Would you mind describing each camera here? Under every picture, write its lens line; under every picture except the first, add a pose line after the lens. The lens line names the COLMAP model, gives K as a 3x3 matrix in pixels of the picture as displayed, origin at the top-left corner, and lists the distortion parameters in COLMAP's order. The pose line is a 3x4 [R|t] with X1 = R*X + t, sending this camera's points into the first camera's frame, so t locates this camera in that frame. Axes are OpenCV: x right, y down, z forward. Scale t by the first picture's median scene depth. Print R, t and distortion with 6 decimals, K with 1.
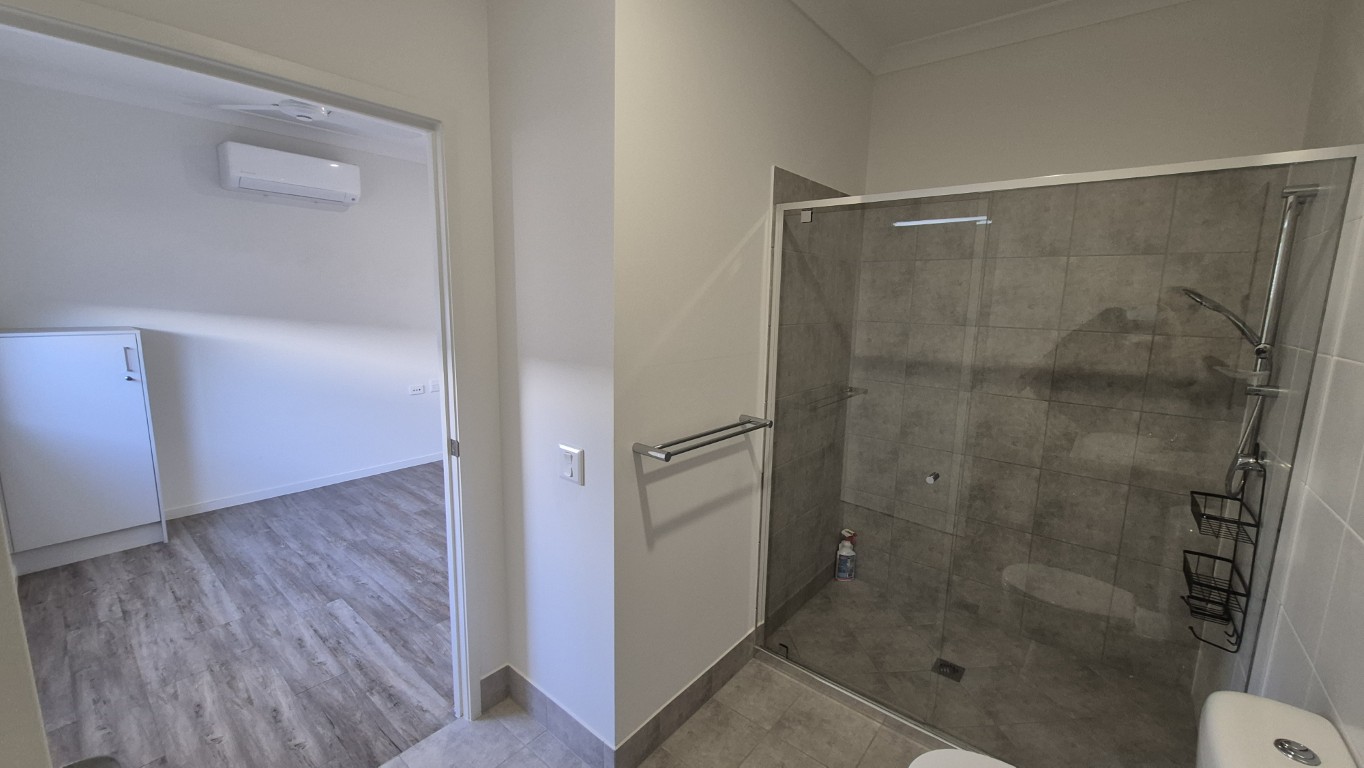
lens RADIAL K [[535.8, 0, 687.2], [0, 535.8, 381.9], [0, 0, 1]] dist [0.001190, 0.000176]
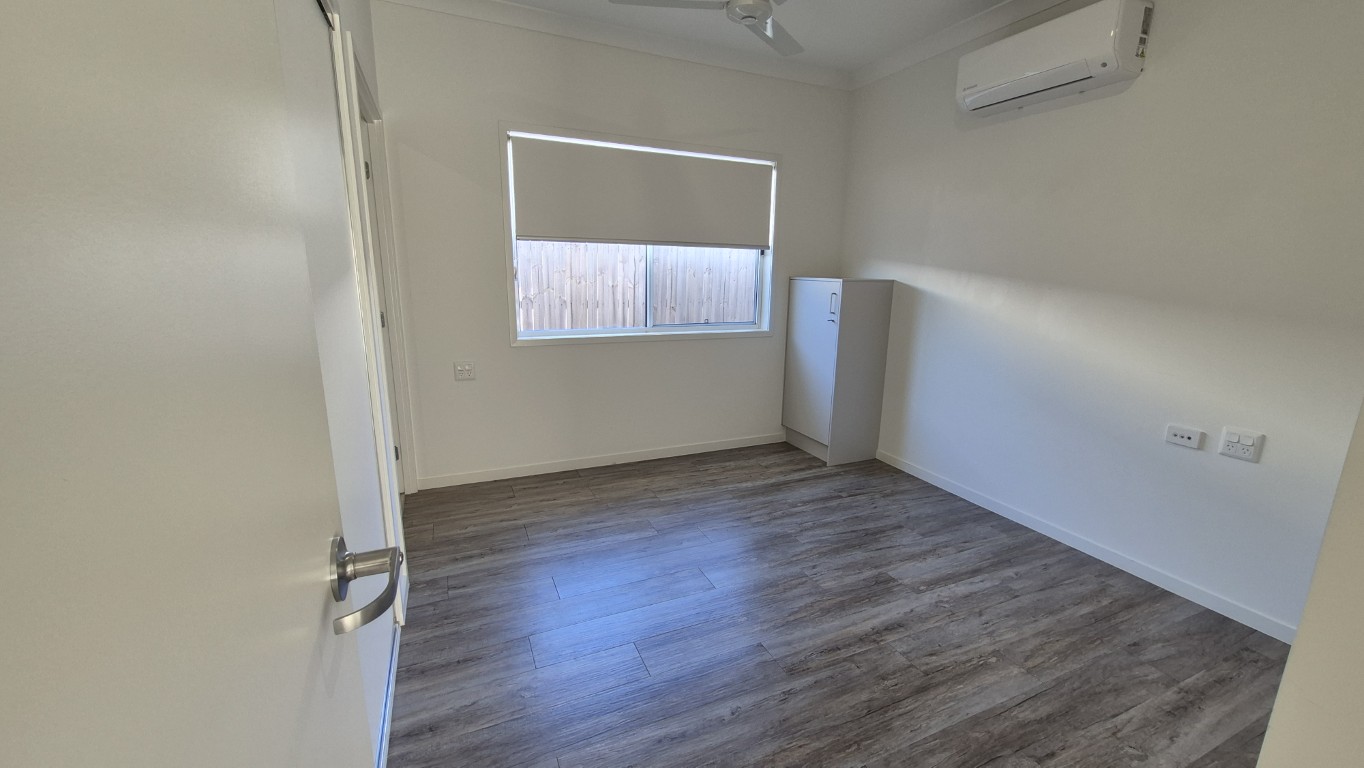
lens RADIAL K [[535.8, 0, 687.2], [0, 535.8, 381.9], [0, 0, 1]] dist [0.001190, 0.000176]
pose [[-0.445205, 0.158481, -0.881293, 0.185355], [-0.164156, 0.953087, 0.254319, -0.143796], [0.880253, 0.257894, -0.398303, 1.426423]]
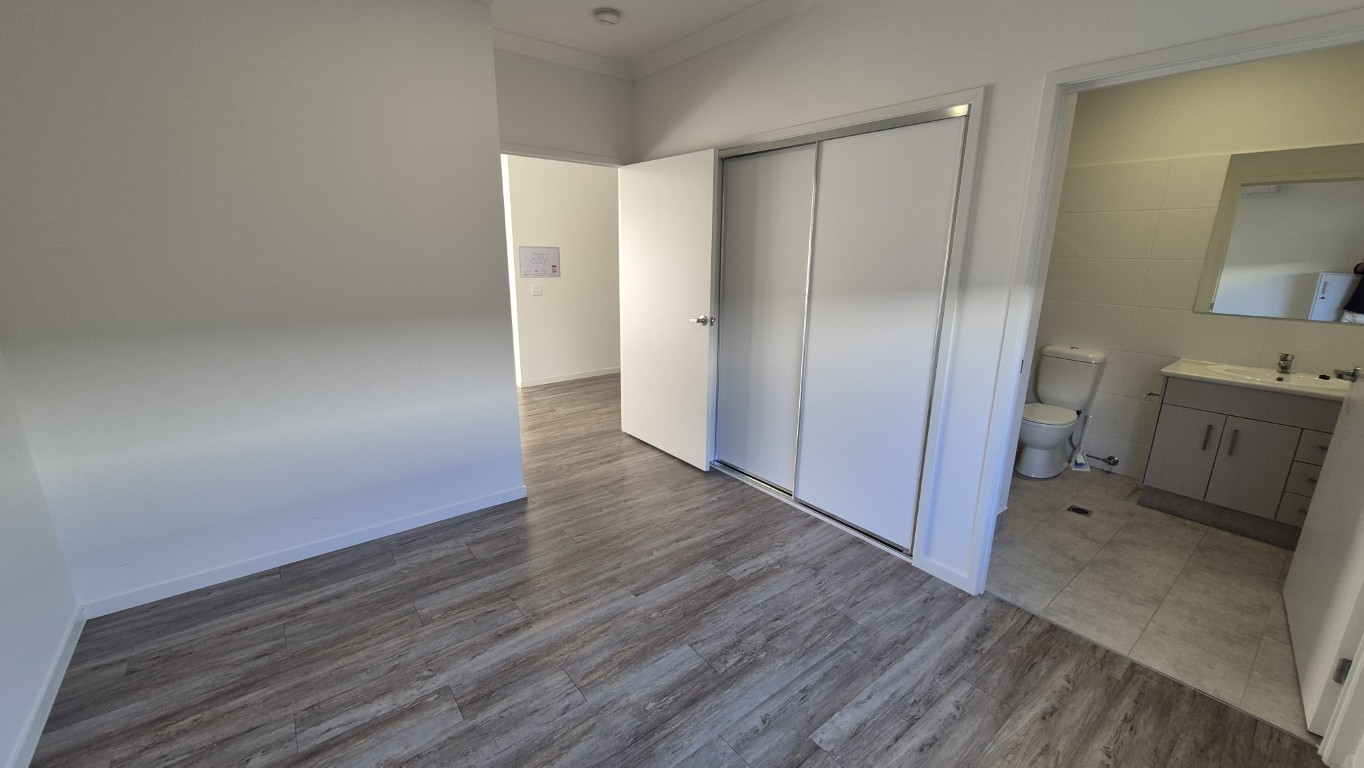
lens RADIAL K [[535.8, 0, 687.2], [0, 535.8, 381.9], [0, 0, 1]] dist [0.001190, 0.000176]
pose [[0.208992, -0.257576, 0.943386, -1.194383], [0.141129, 0.962534, 0.231539, -0.160210], [-0.967680, 0.084750, 0.237514, 0.988444]]
